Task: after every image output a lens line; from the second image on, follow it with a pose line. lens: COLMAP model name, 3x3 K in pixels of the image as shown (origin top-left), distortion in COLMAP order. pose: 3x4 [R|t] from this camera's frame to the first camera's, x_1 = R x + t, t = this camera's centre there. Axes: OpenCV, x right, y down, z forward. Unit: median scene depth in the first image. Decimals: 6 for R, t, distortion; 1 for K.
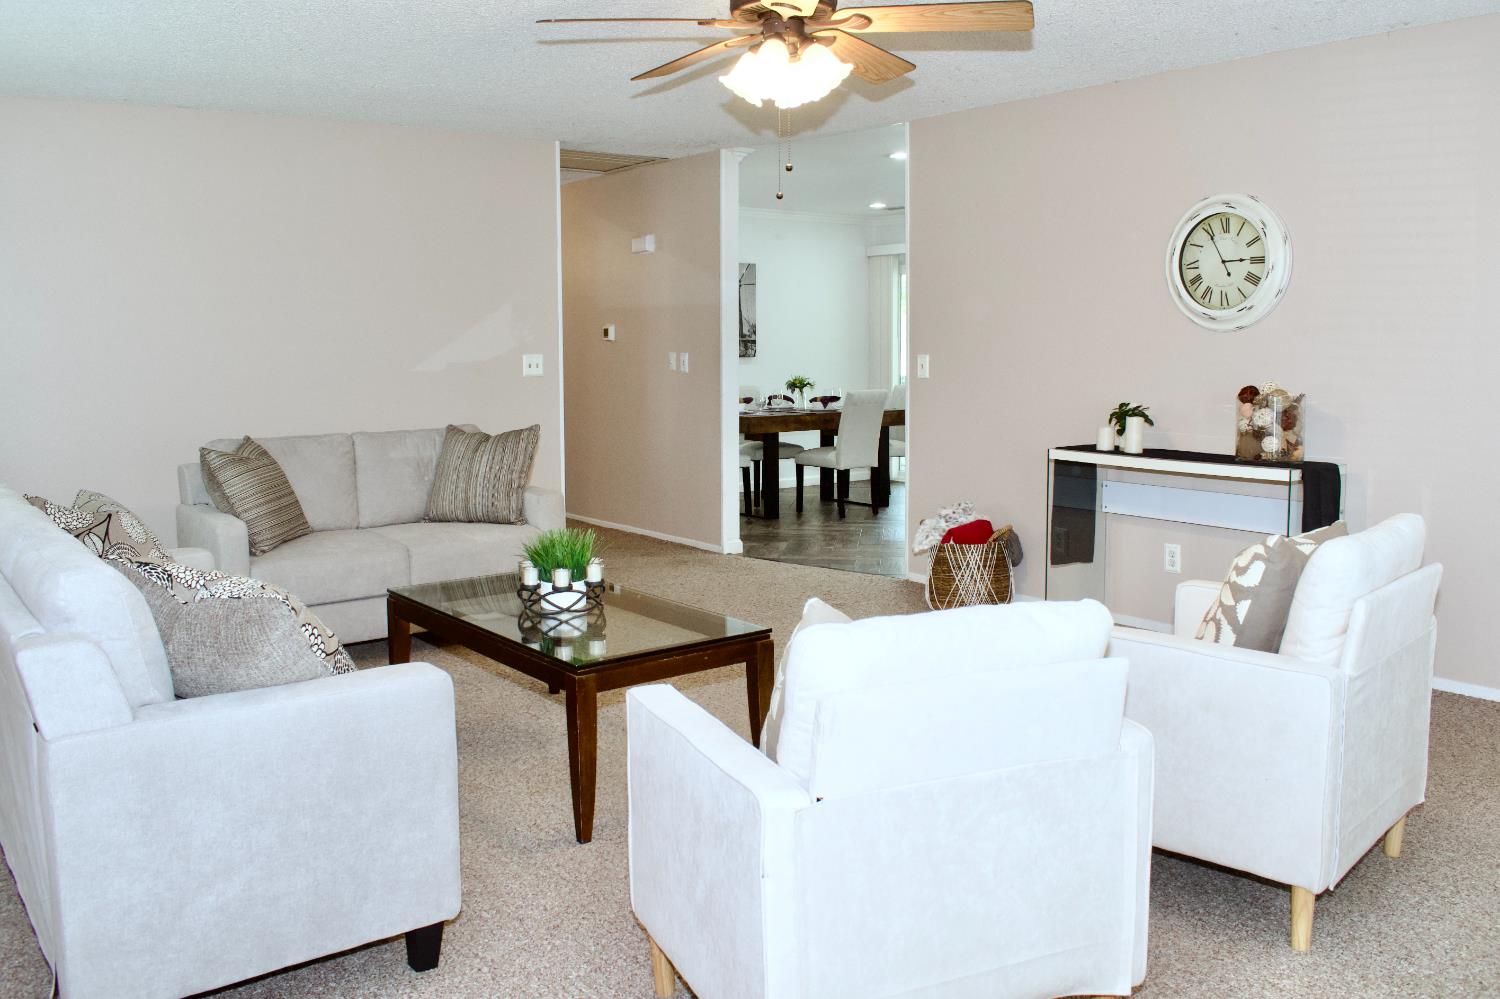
lens RADIAL K [[1201.2, 0, 750.0], [0, 1201.2, 499.5], [0, 0, 1]] dist [-0.117993, 0.000501]
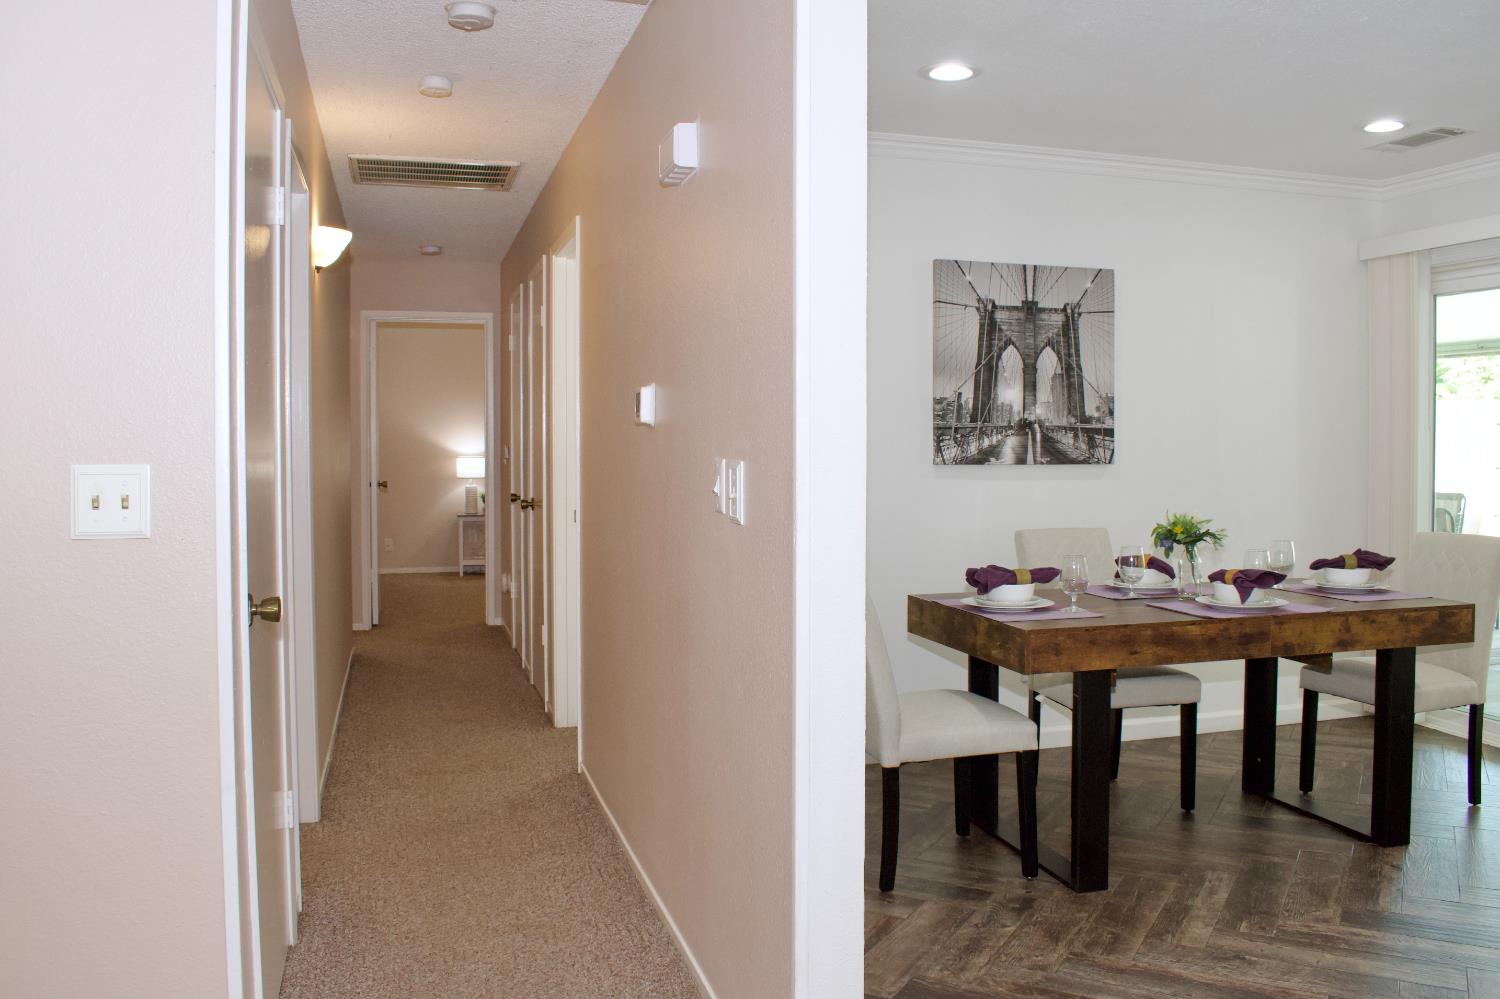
lens RADIAL K [[1201.2, 0, 750.0], [0, 1201.2, 499.5], [0, 0, 1]] dist [-0.117993, 0.000501]
pose [[0.928821, 0.028253, -0.369451, 0.051672], [-0.055689, 0.996407, -0.063808, -0.073512], [0.366321, 0.079840, 0.927057, 0.564459]]
